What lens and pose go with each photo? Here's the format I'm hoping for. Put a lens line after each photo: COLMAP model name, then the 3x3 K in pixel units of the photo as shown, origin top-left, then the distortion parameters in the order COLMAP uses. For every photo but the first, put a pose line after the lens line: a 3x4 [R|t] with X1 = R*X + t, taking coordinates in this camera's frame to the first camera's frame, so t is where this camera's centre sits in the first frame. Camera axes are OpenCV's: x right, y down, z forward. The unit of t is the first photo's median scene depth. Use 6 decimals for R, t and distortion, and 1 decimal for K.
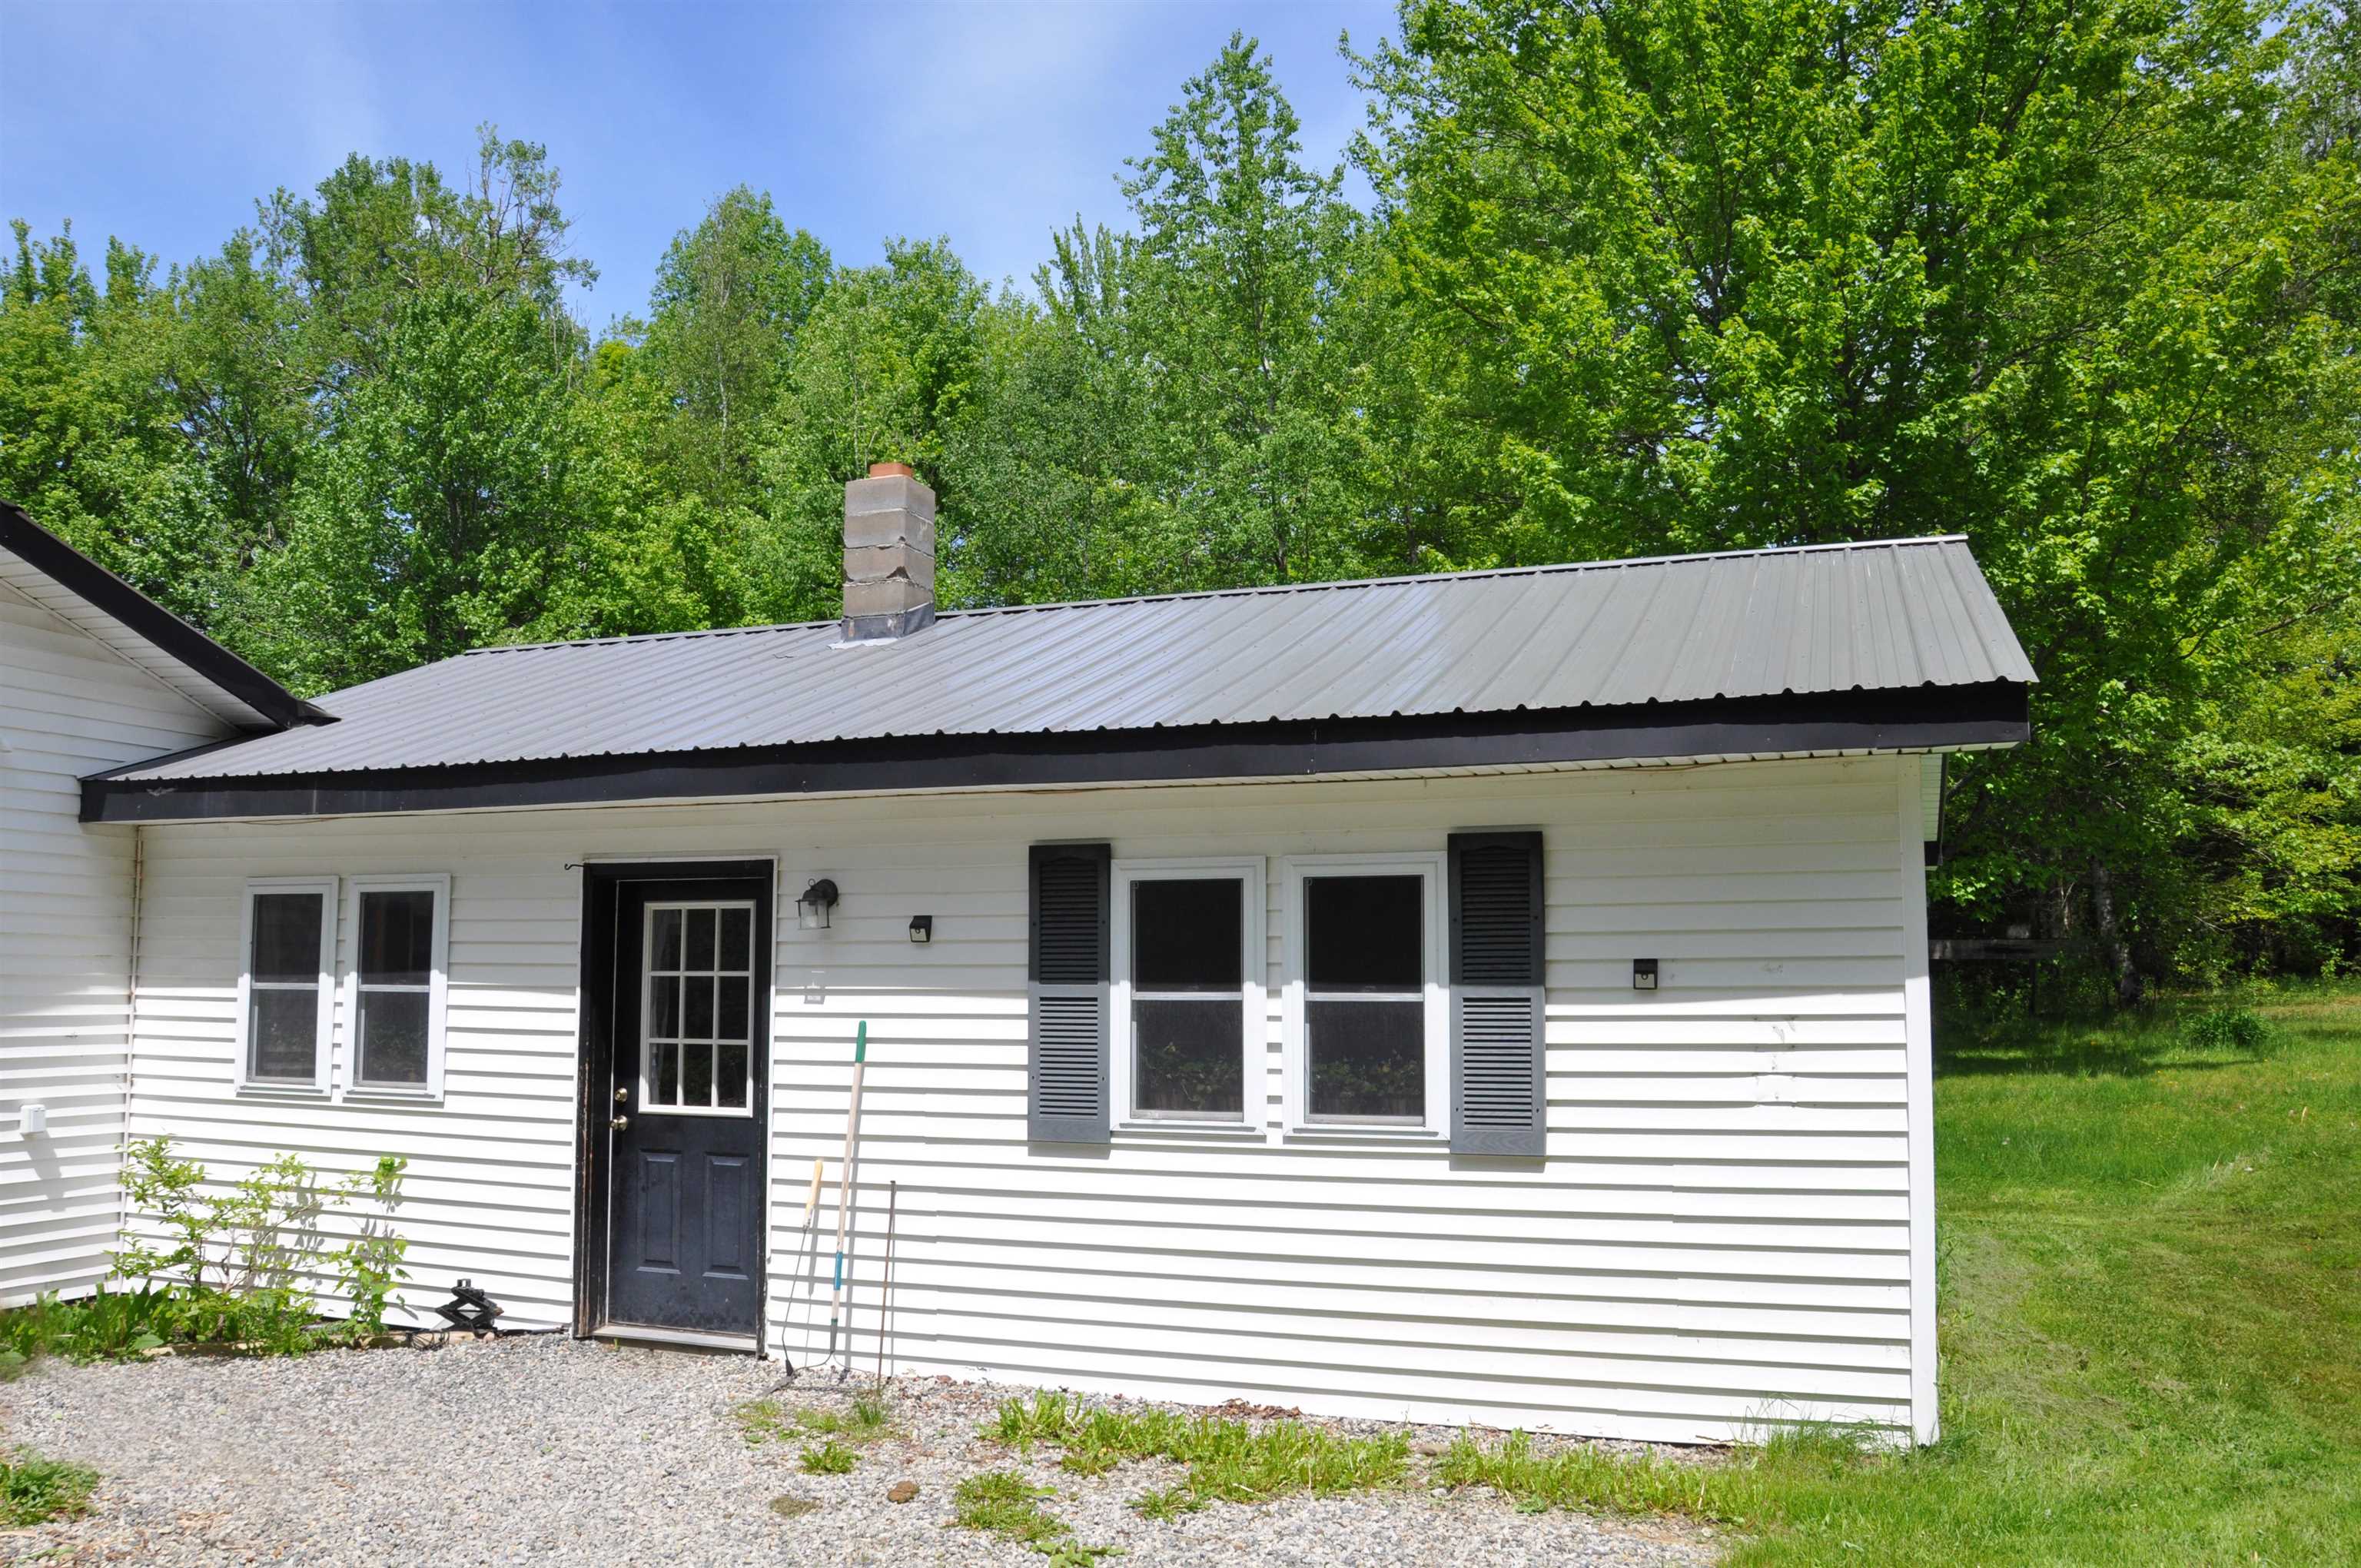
lens RADIAL K [[1835.8, 0, 1180.5], [0, 1835.8, 784.0], [0, 0, 1]] dist [-0.160471, 0.134749]
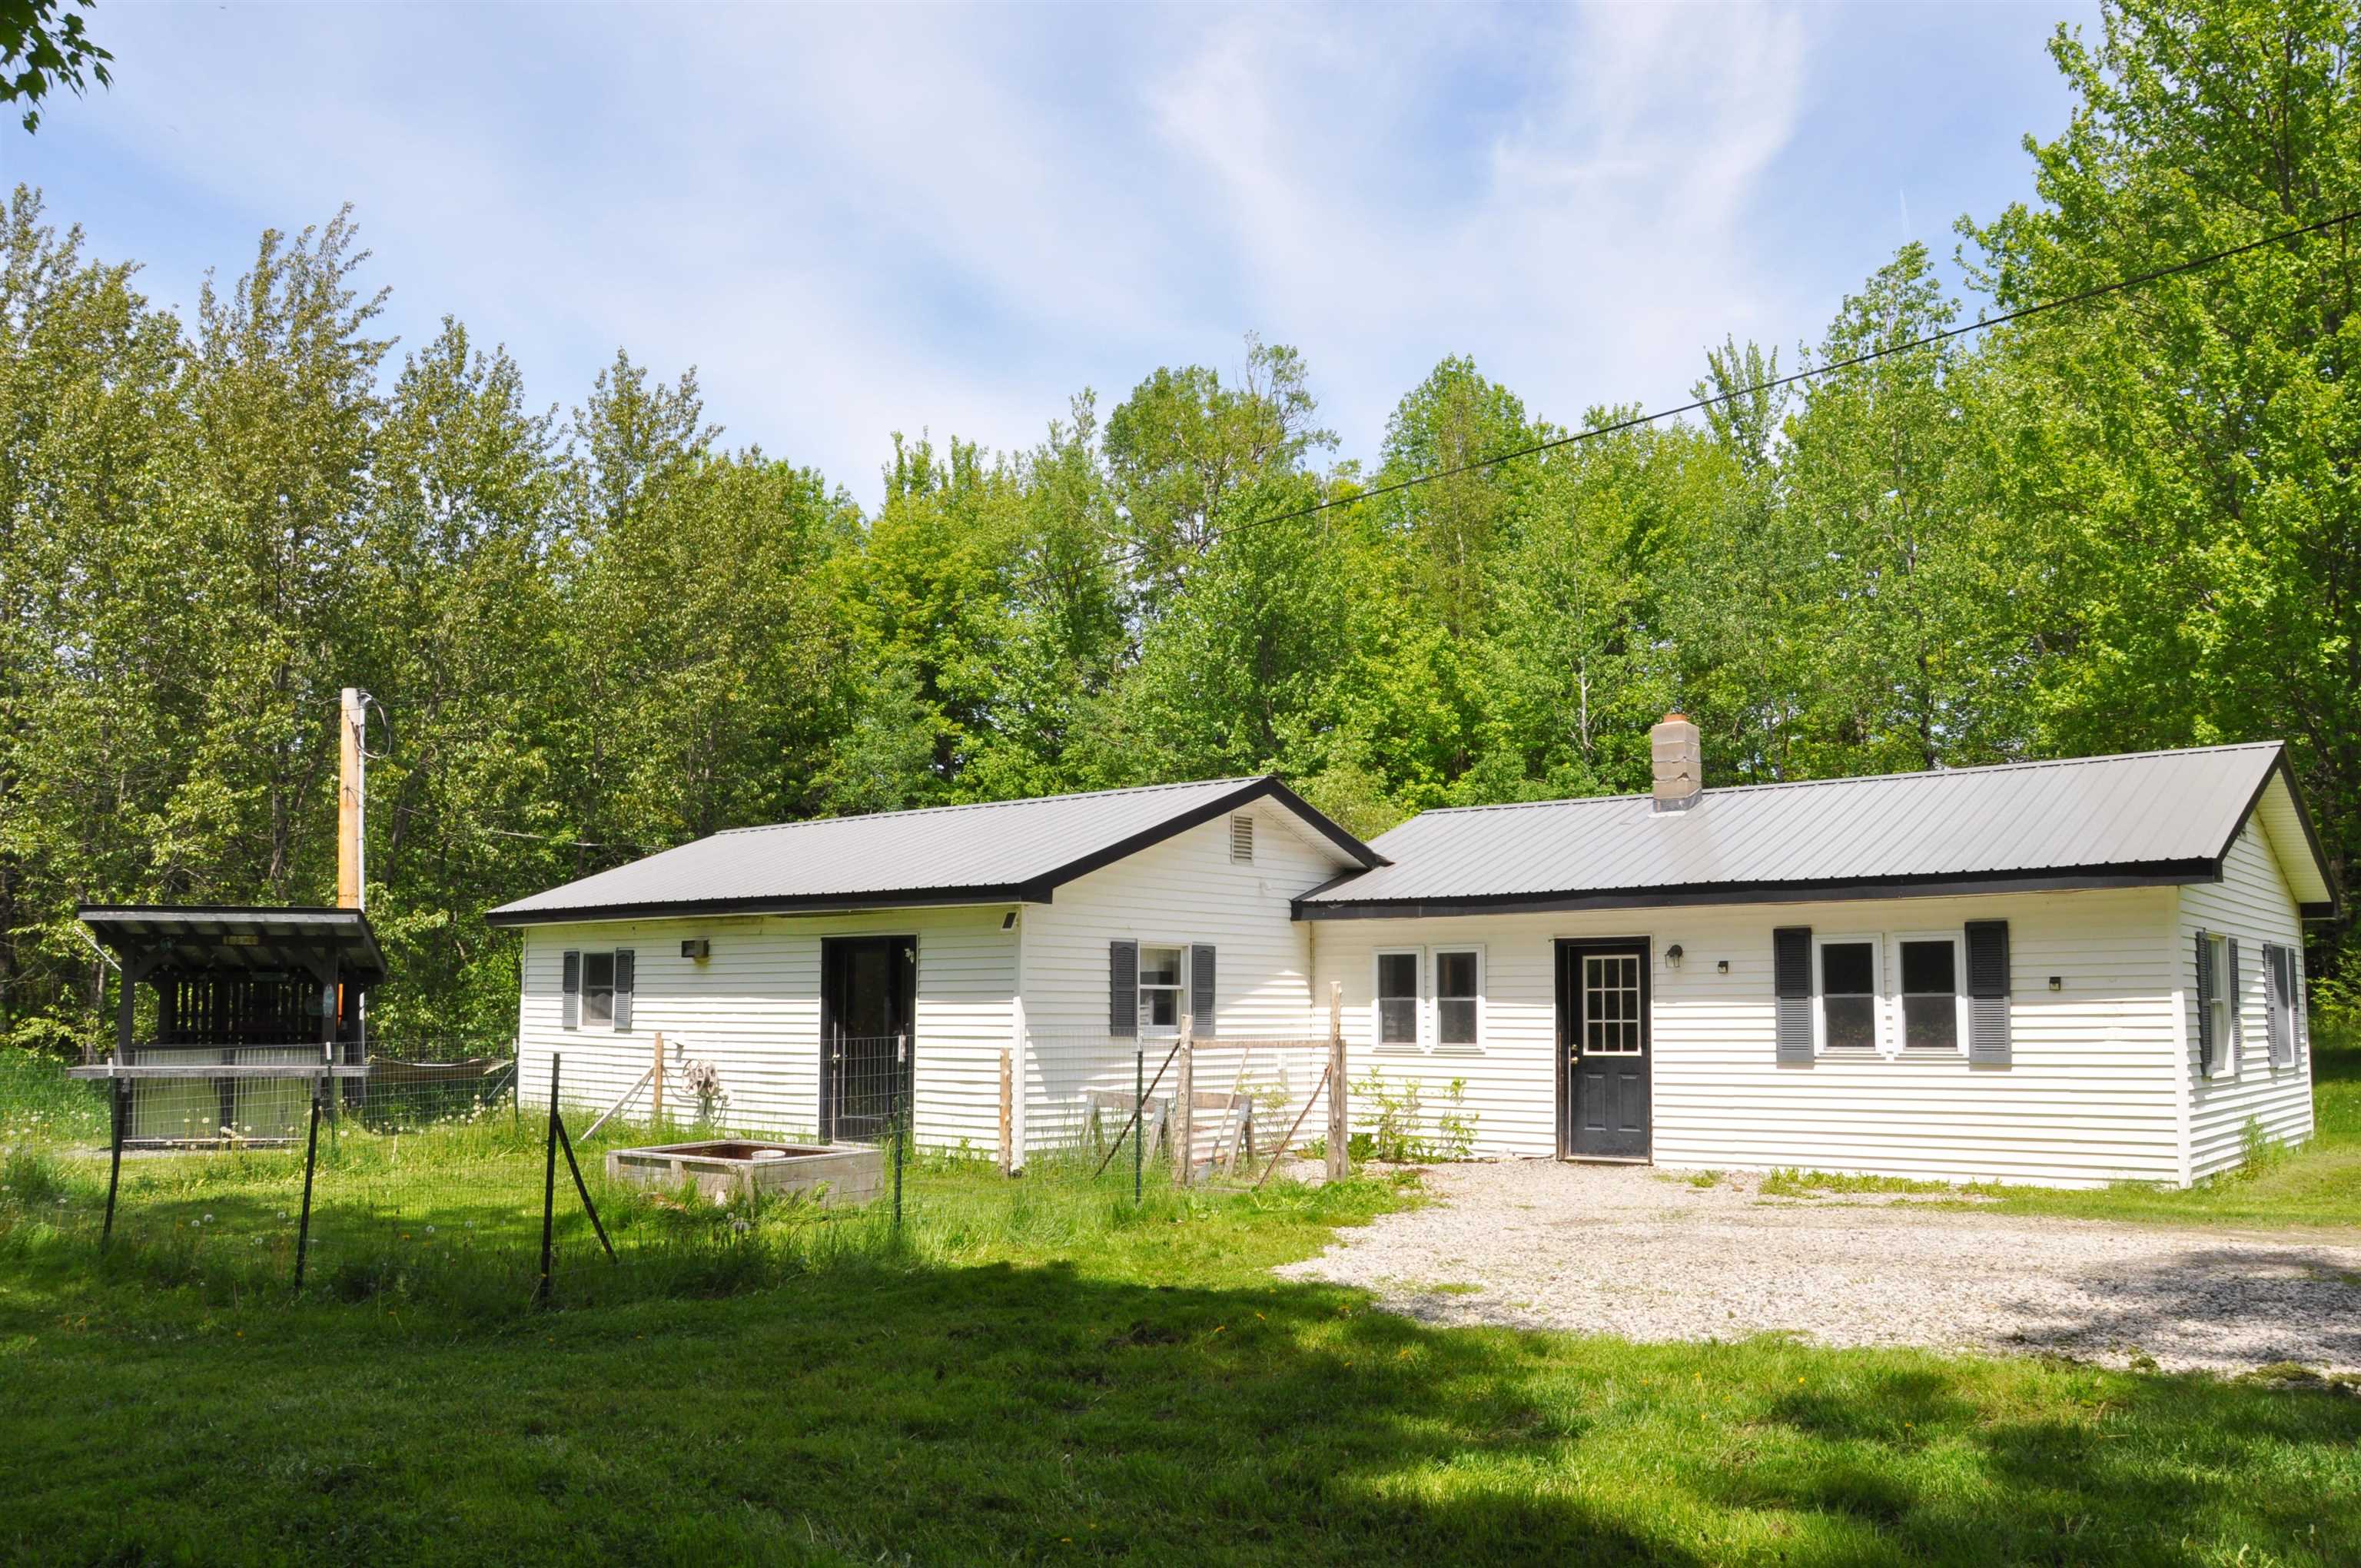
lens RADIAL K [[1835.8, 0, 1180.5], [0, 1835.8, 784.0], [0, 0, 1]] dist [-0.160471, 0.134749]
pose [[0.937463, -0.037915, -0.346014, 0.006916], [0.032408, 0.999239, -0.021690, -0.106758], [0.346573, 0.009120, 0.937979, -1.180629]]
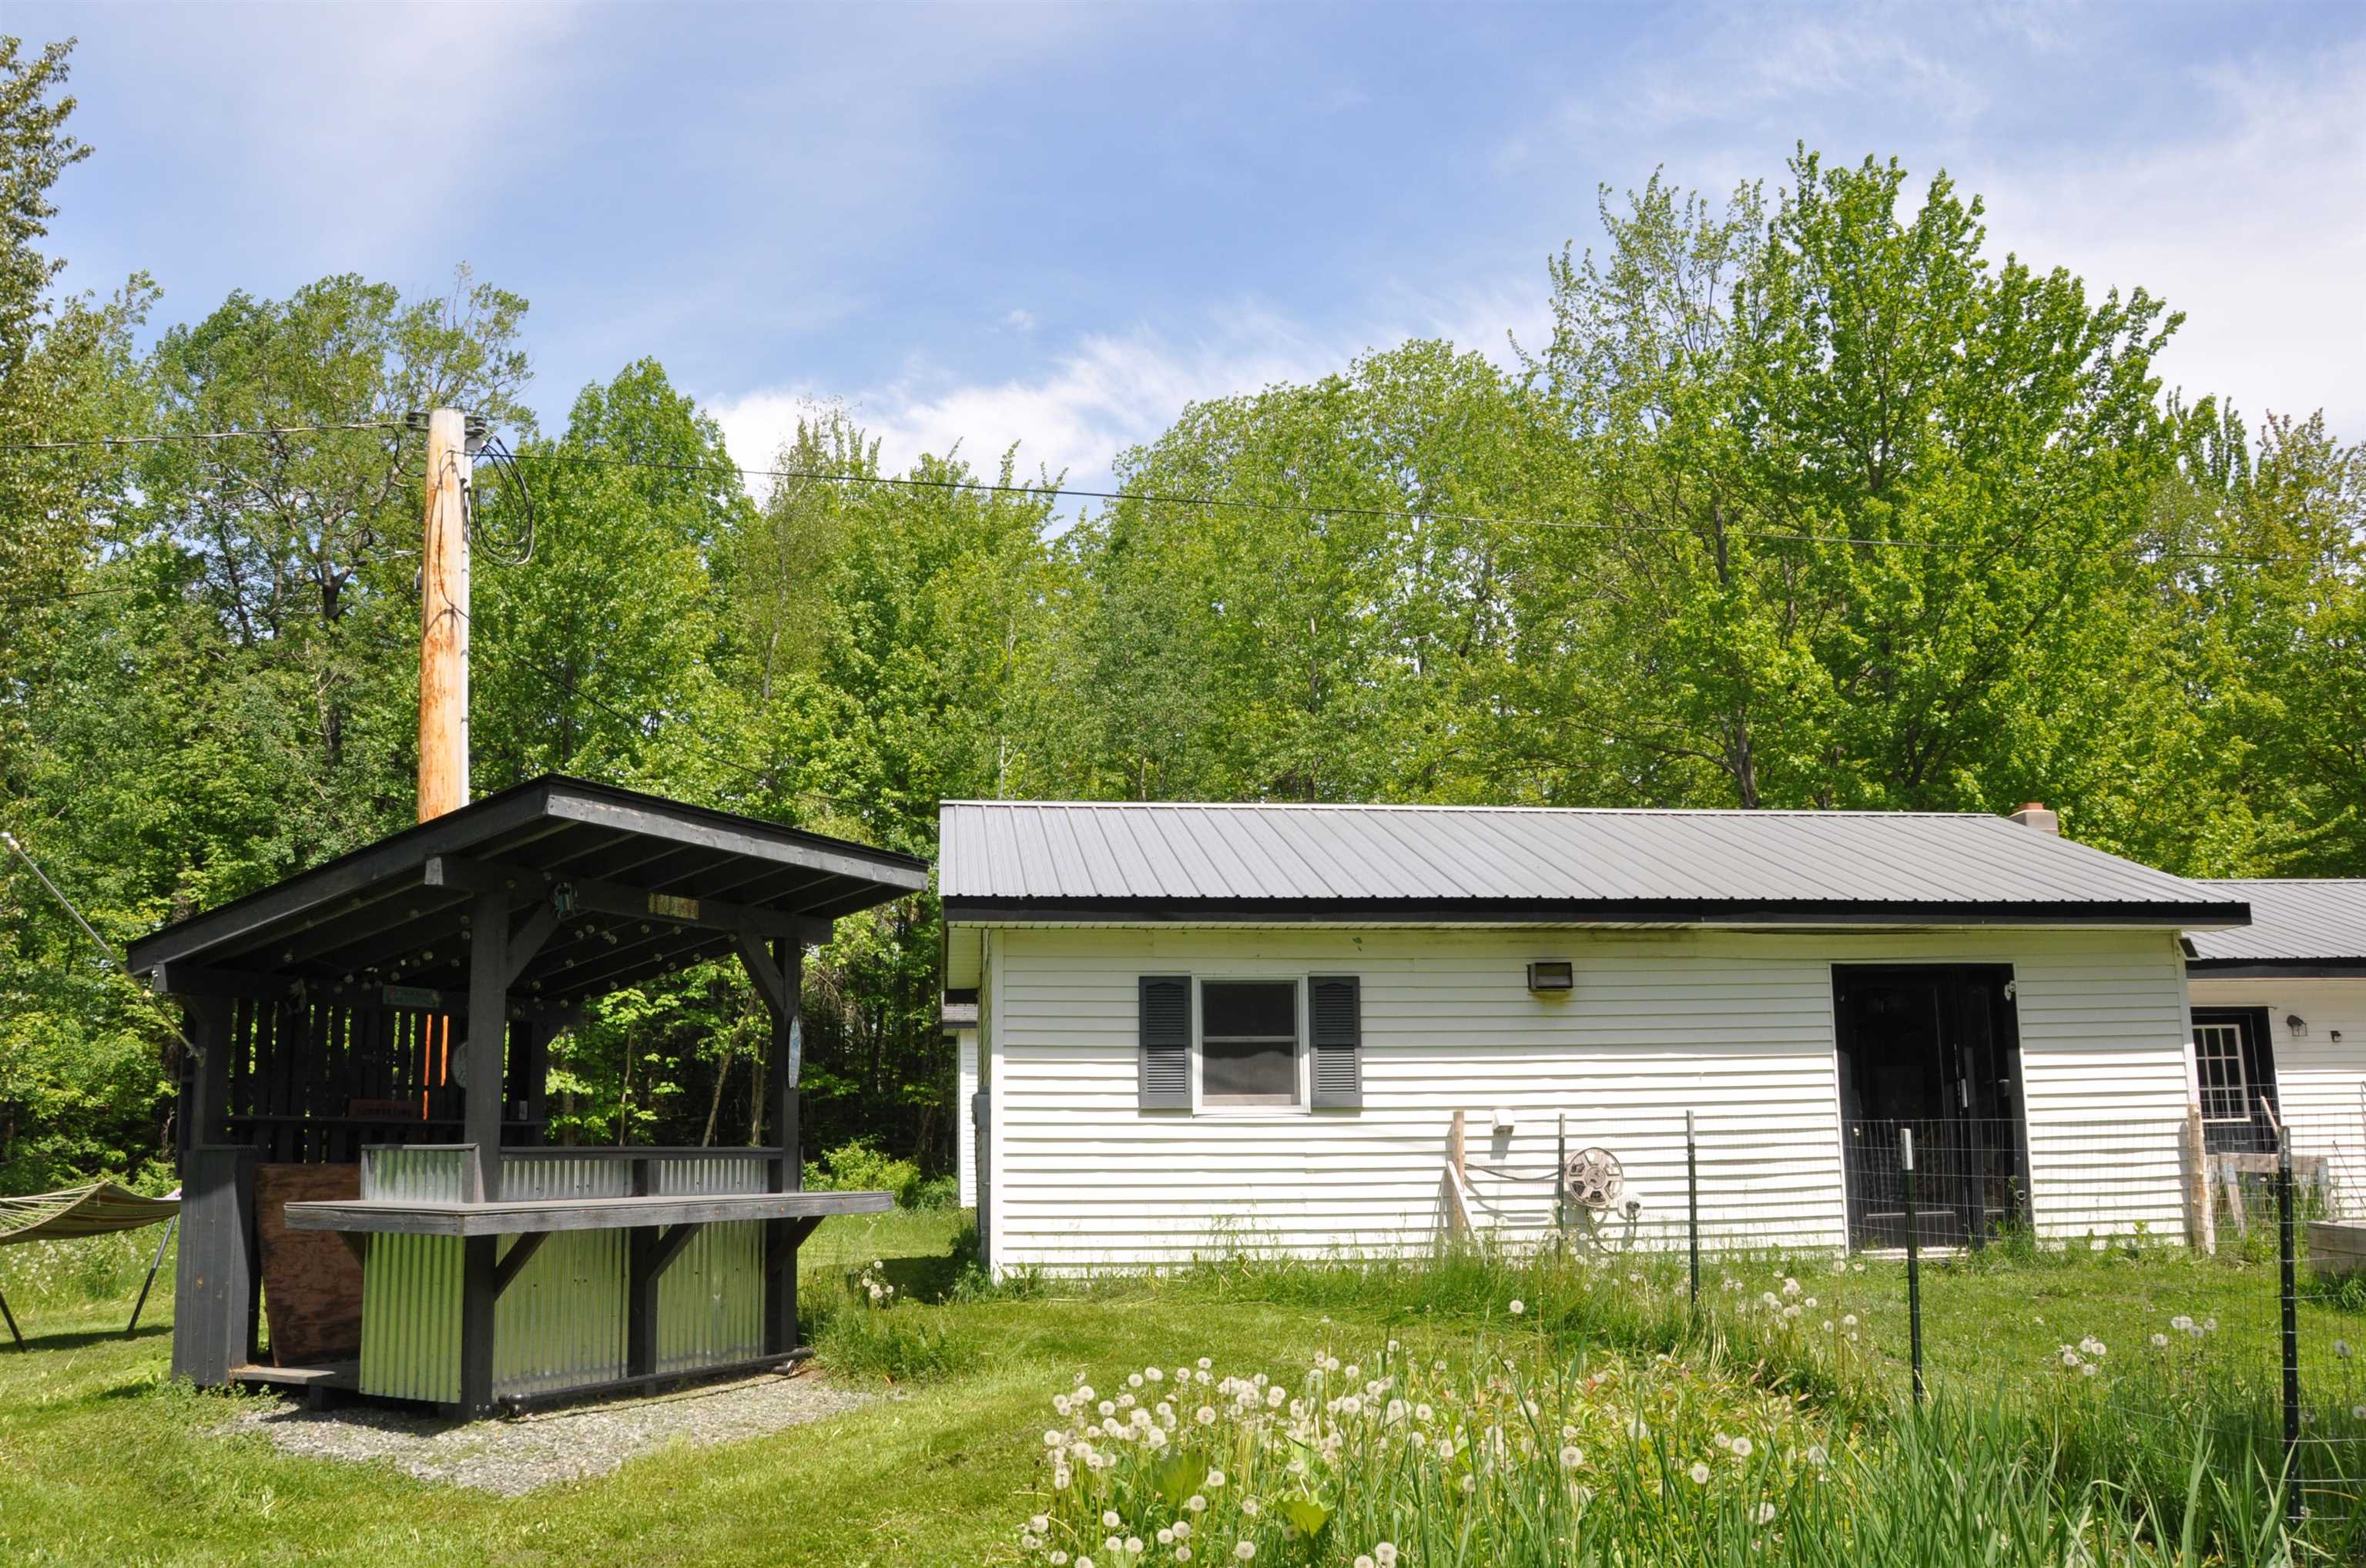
lens RADIAL K [[1839.6, 0, 1183.0], [0, 1839.6, 784.0], [0, 0, 1]] dist [-0.160471, 0.134749]
pose [[0.896574, 0.083125, 0.435024, -2.379781], [-0.041920, 0.993747, -0.103490, 0.048131], [-0.440906, 0.074550, 0.894452, -0.408360]]
